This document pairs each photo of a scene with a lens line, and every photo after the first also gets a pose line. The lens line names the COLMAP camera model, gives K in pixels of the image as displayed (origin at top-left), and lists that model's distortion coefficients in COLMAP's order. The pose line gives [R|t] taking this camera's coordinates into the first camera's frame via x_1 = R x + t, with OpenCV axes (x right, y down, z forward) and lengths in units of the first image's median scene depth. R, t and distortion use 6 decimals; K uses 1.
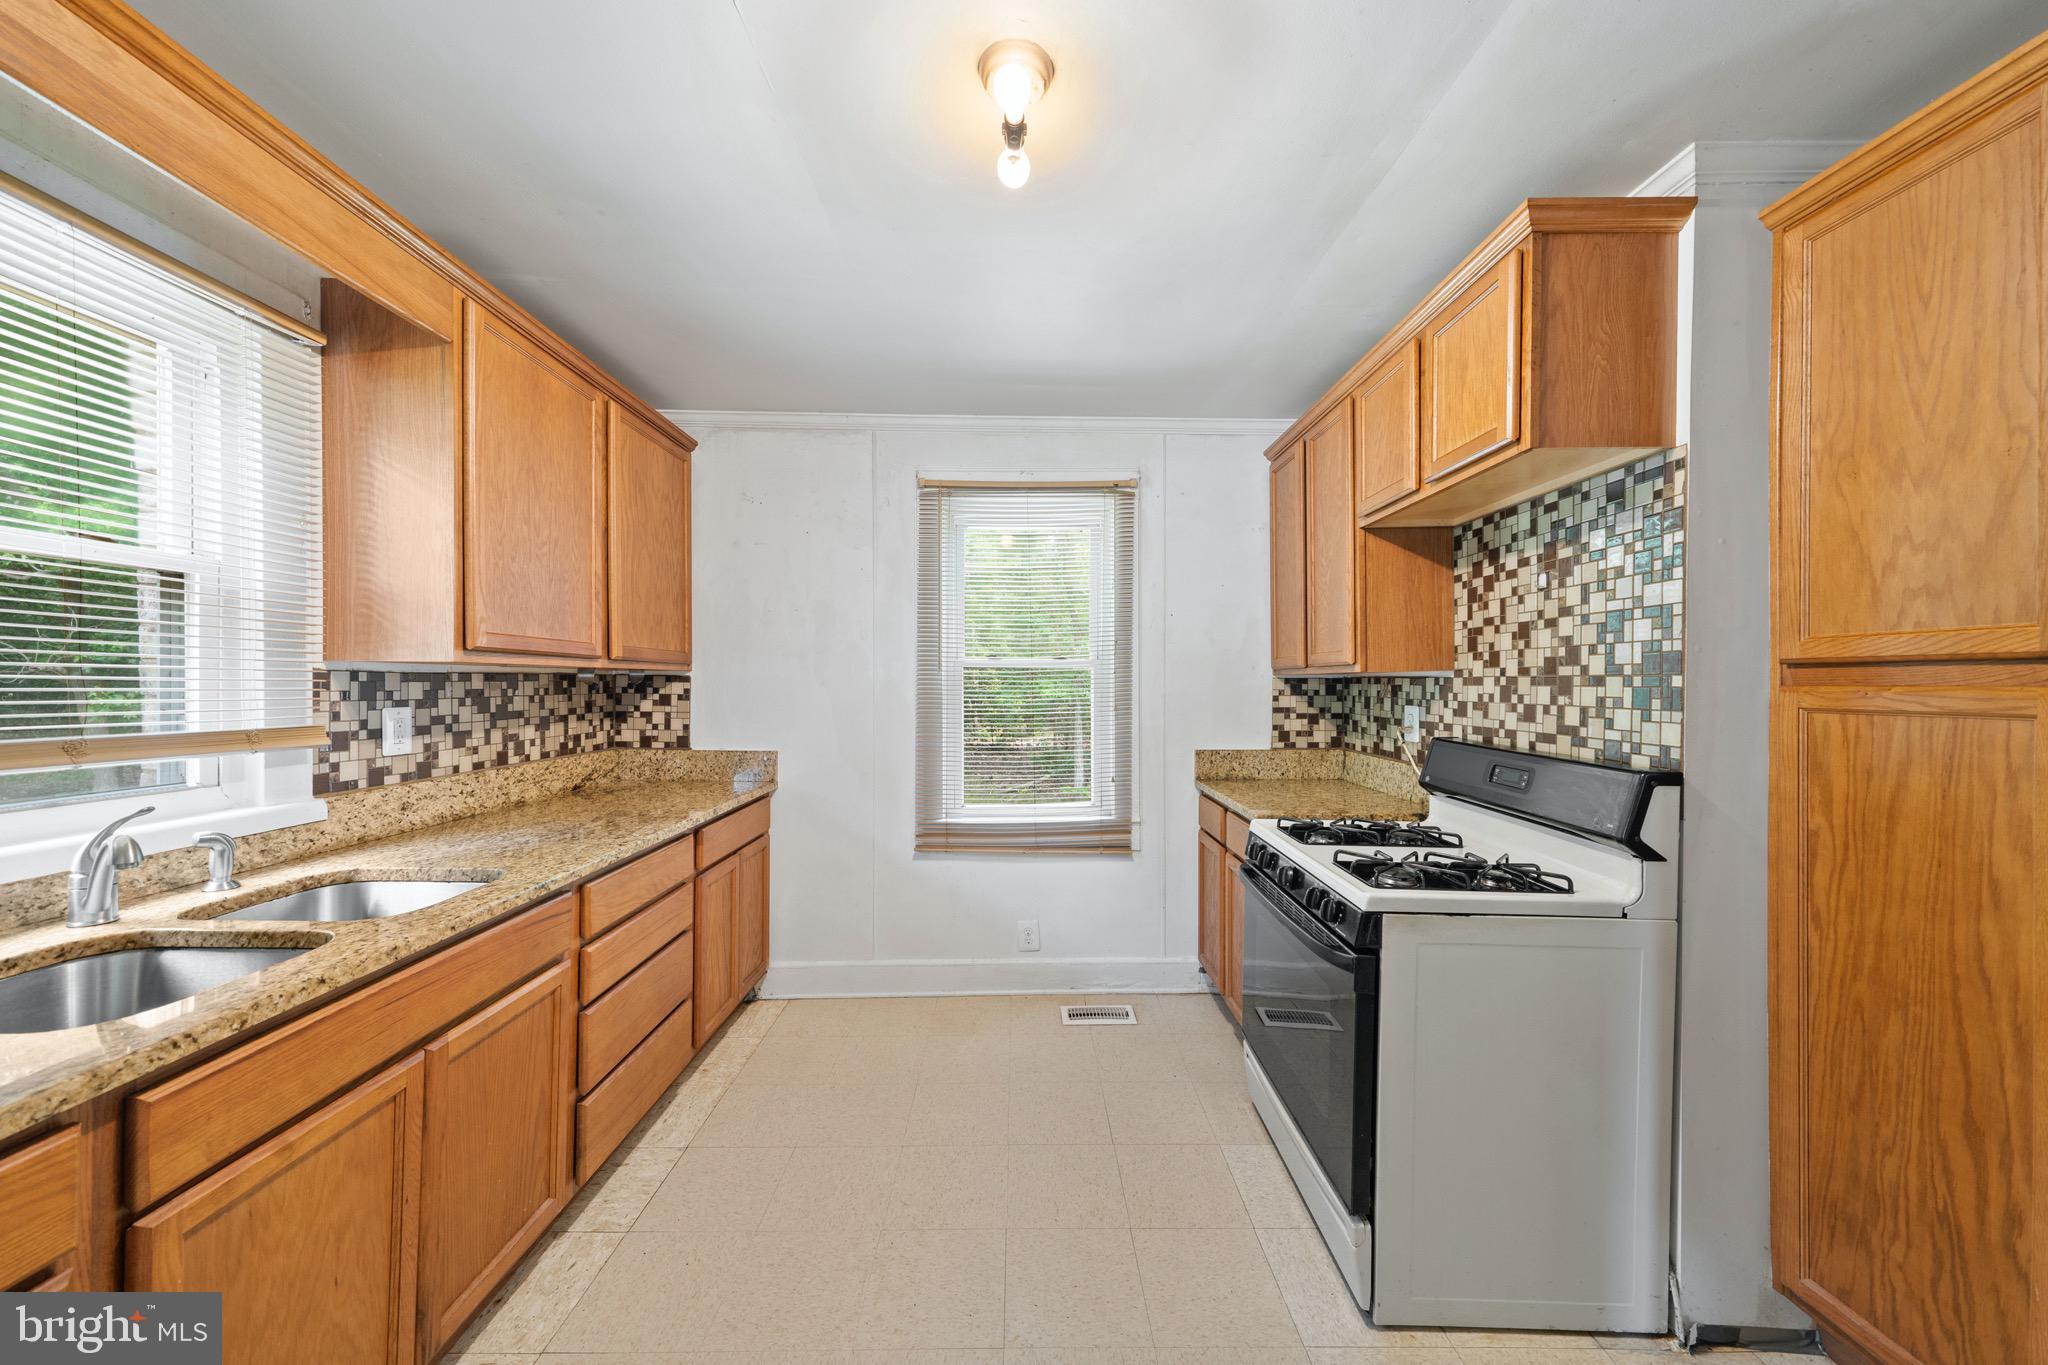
lens RADIAL K [[708.0, 0, 1017.1], [0, 708.0, 690.4], [0, 0, 1]] dist [0.014367, -0.002584]
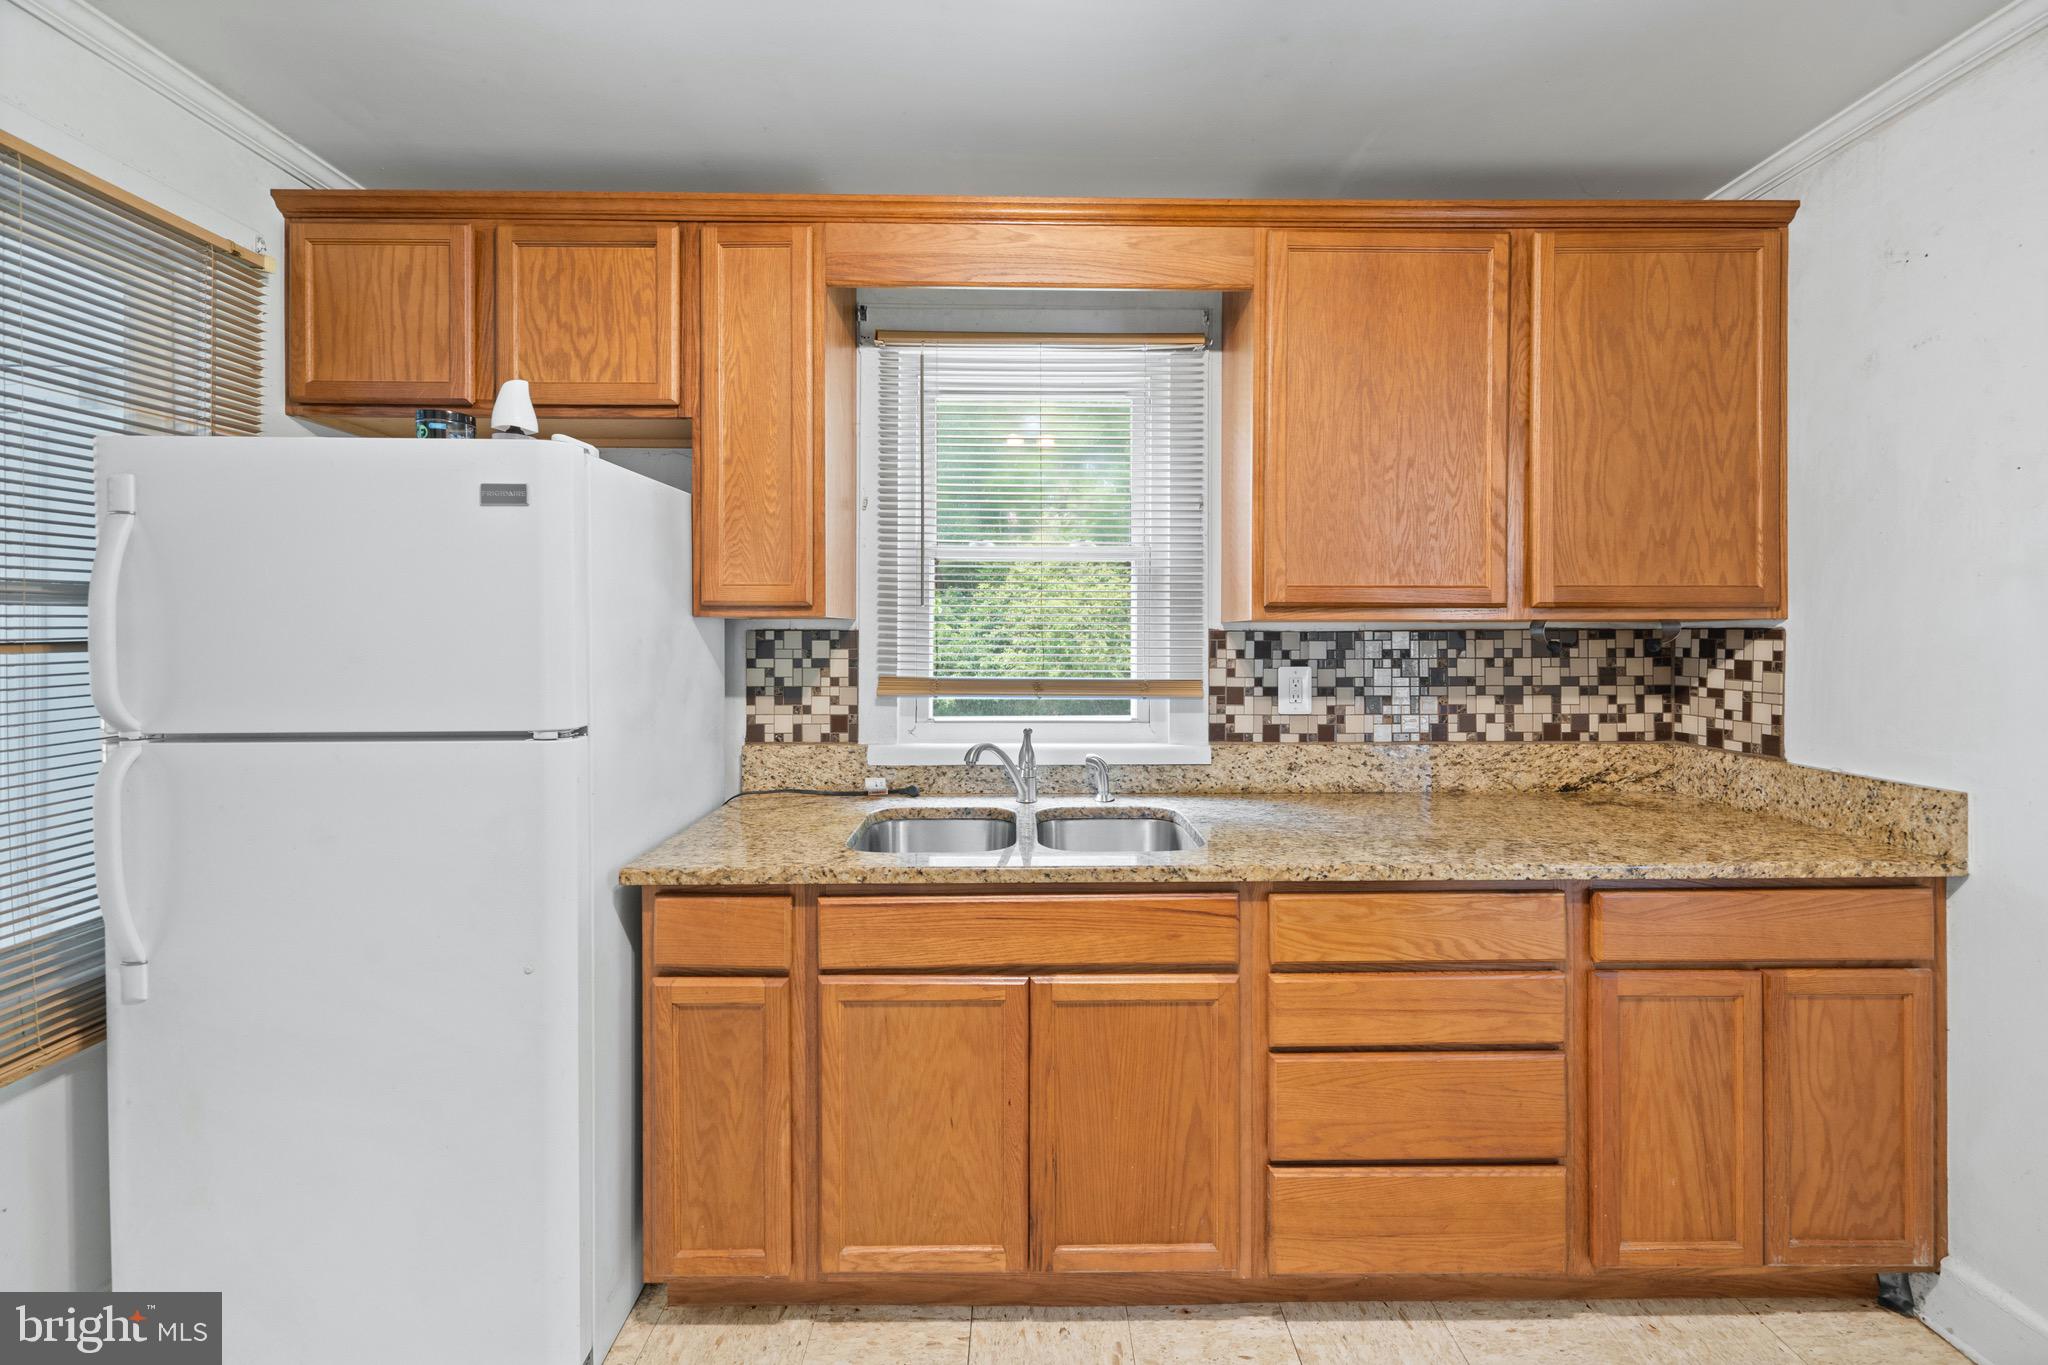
lens RADIAL K [[784.1, 0, 995.3], [0, 784.1, 640.9], [0, 0, 1]] dist [0.008982, -0.001795]
pose [[0.008608, -0.005244, -0.999949, 0.245433], [-0.008881, 0.999946, -0.005320, -0.003026], [0.999924, 0.008926, 0.008561, 0.615770]]
